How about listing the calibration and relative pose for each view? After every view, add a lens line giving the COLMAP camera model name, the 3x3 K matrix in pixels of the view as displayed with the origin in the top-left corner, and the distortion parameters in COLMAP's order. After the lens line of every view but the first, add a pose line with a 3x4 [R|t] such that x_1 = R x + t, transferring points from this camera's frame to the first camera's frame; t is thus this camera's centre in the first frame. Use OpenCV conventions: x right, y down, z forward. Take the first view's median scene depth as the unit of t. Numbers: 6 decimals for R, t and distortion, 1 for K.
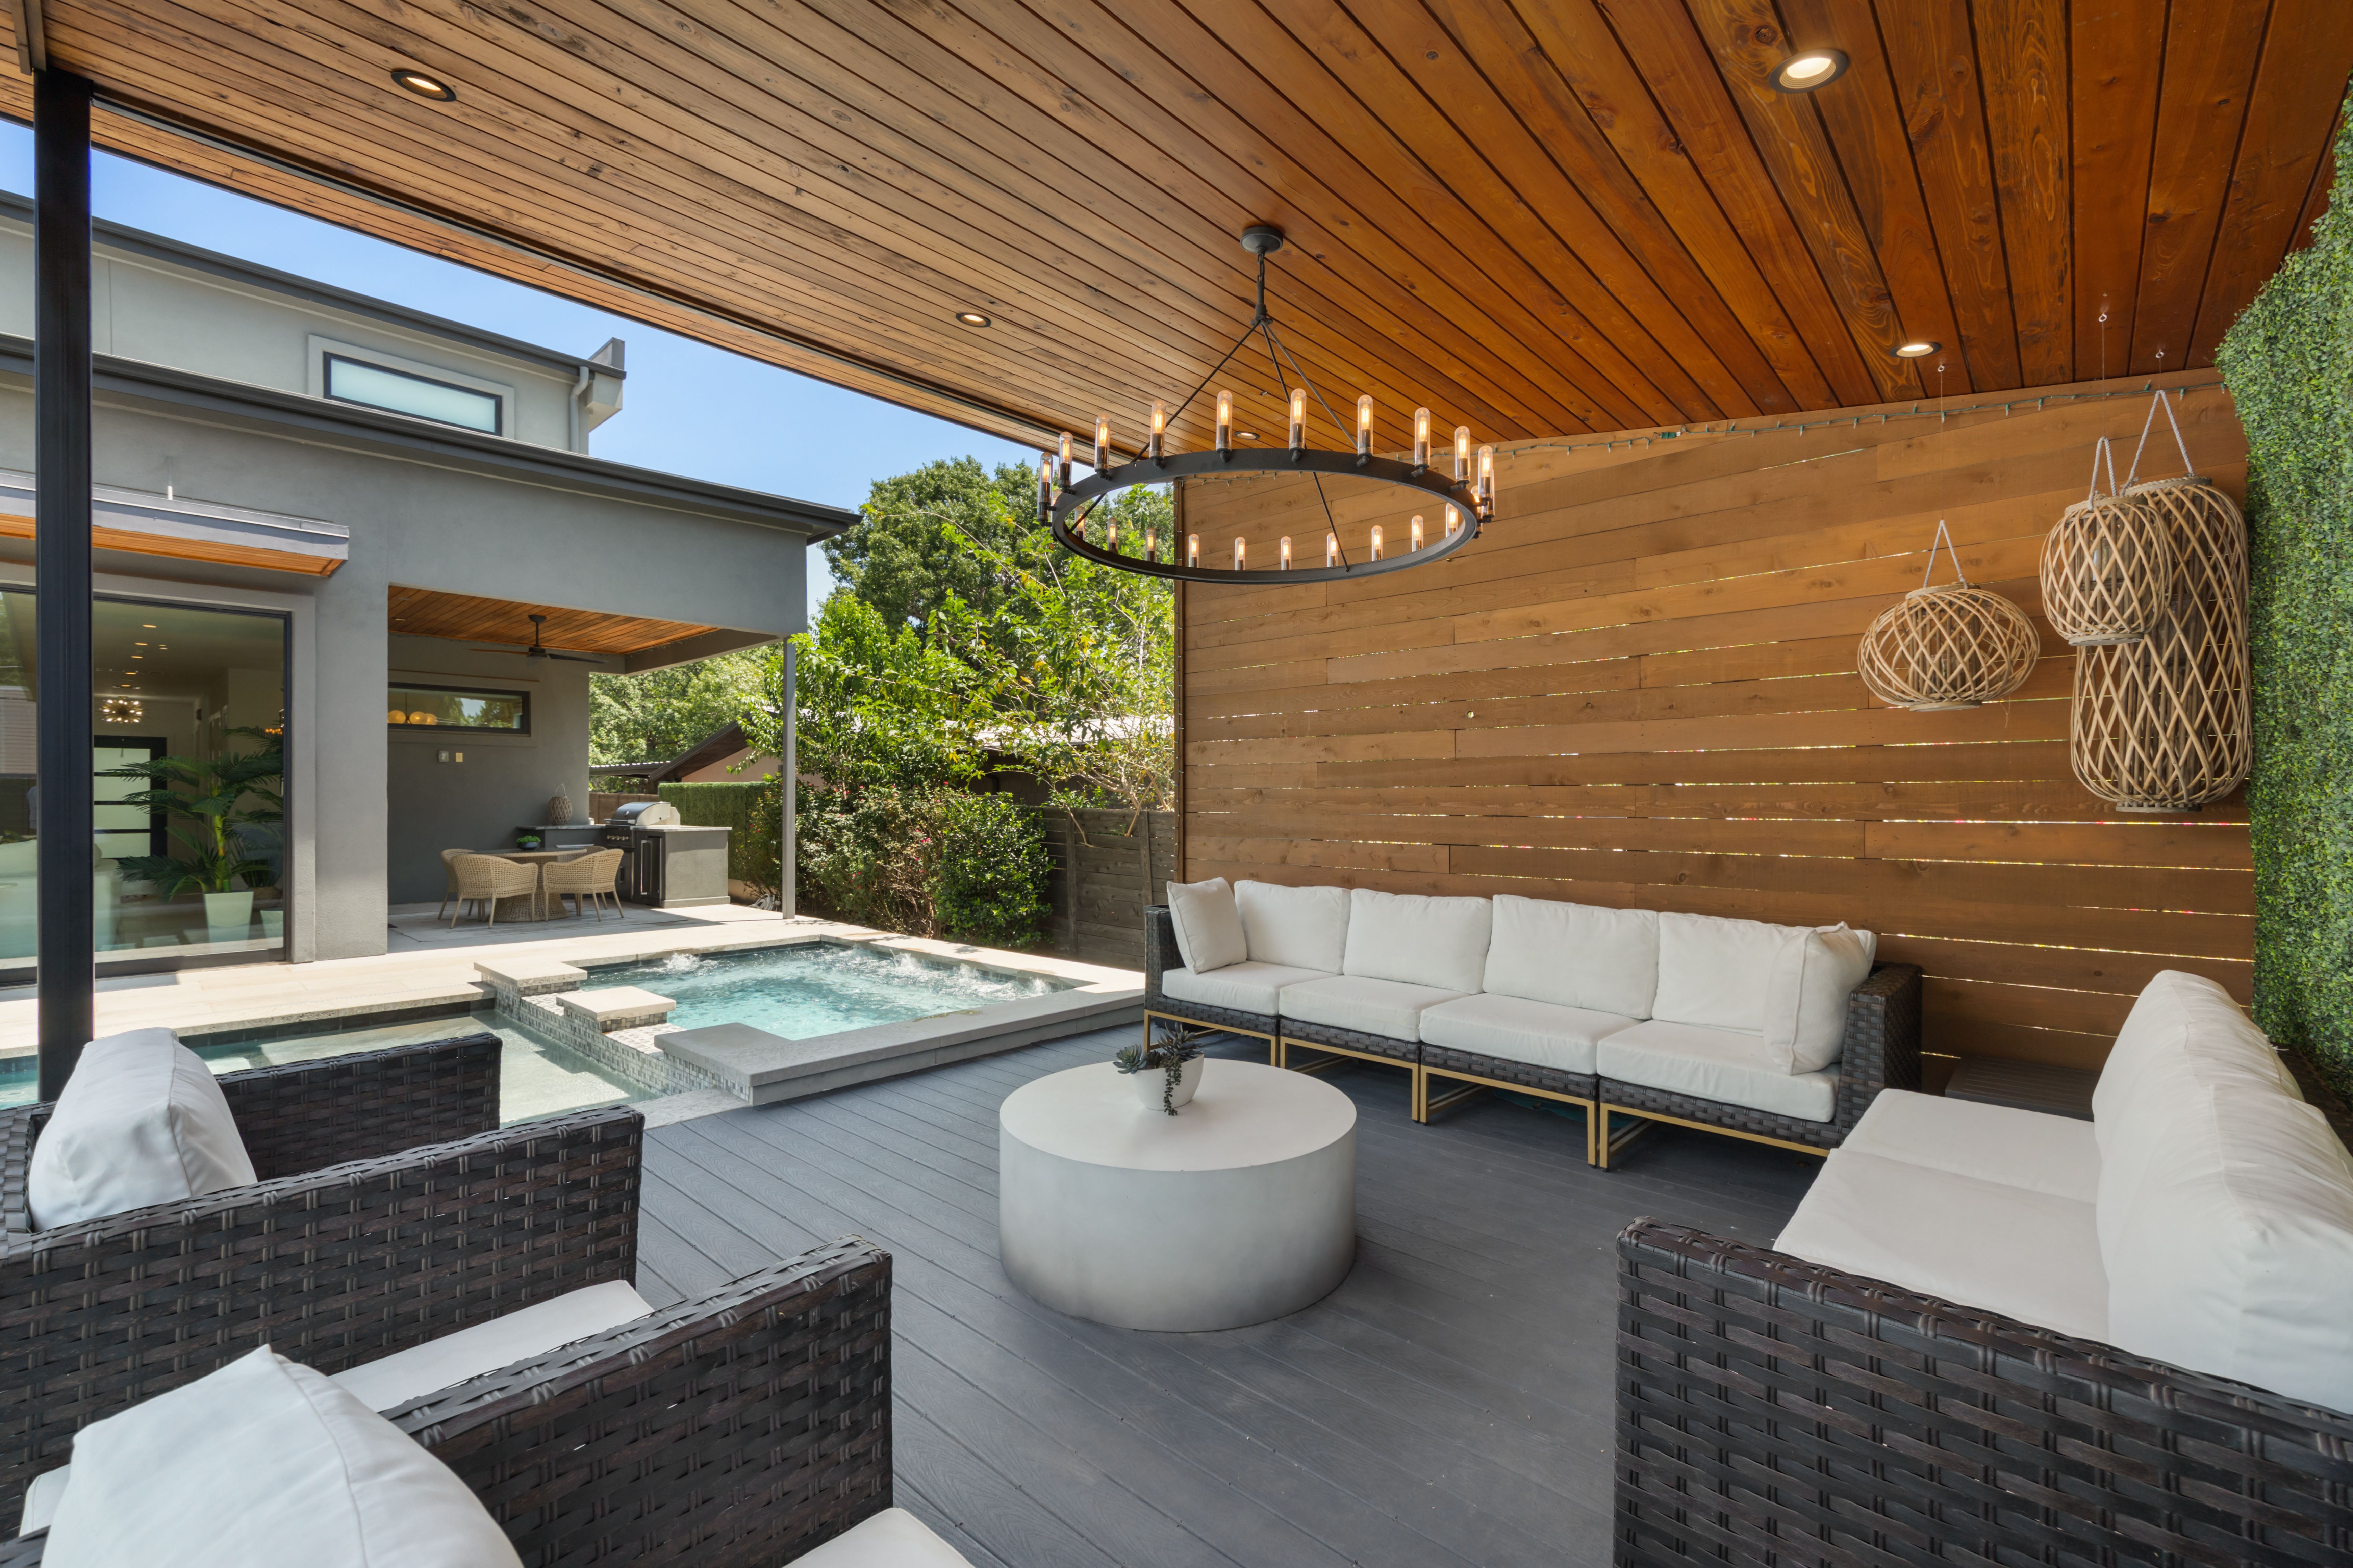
lens RADIAL K [[980.5, 0, 1185.9], [0, 980.5, 800.1], [0, 0, 1]] dist [-0.000645, 0.000433]
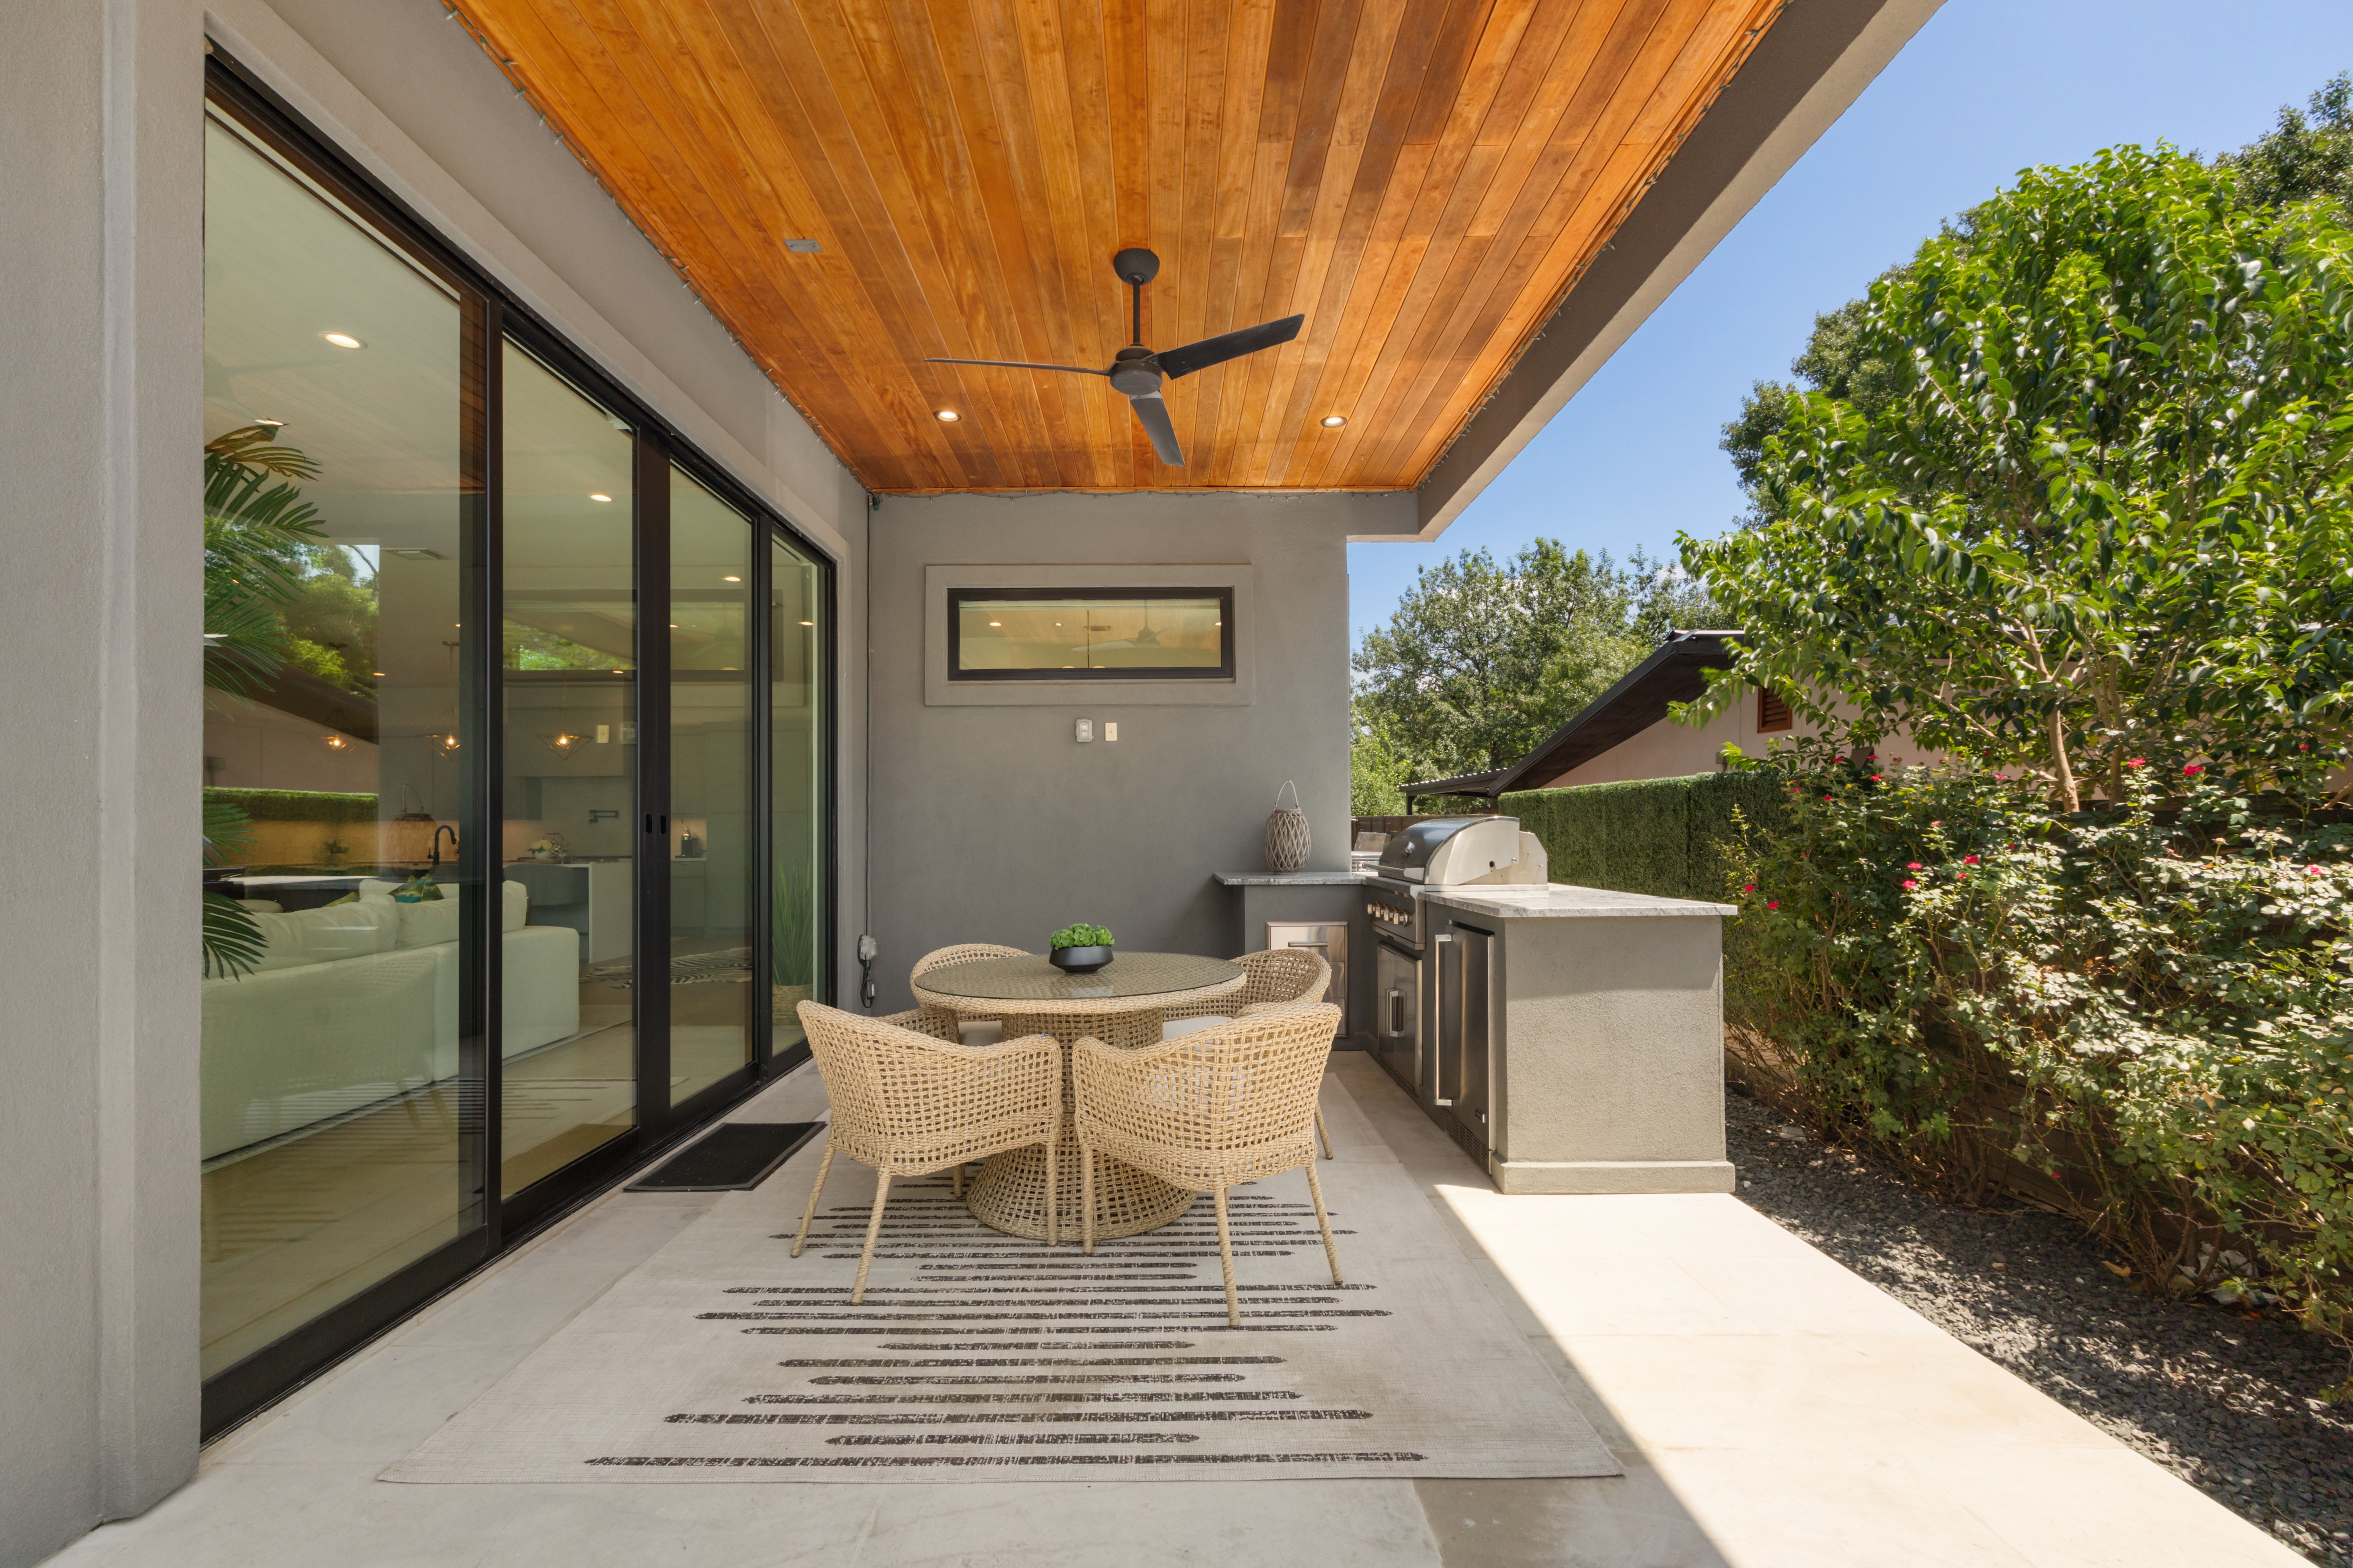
lens RADIAL K [[980.4, 0, 1177.7], [0, 980.4, 833.1], [0, 0, 1]] dist [-0.000645, 0.000433]
pose [[0.683982, -0.004564, -0.729485, -0.151959], [0.006588, 0.999978, -0.000079, 0.002846], [0.729469, -0.004752, 0.683997, 0.288242]]
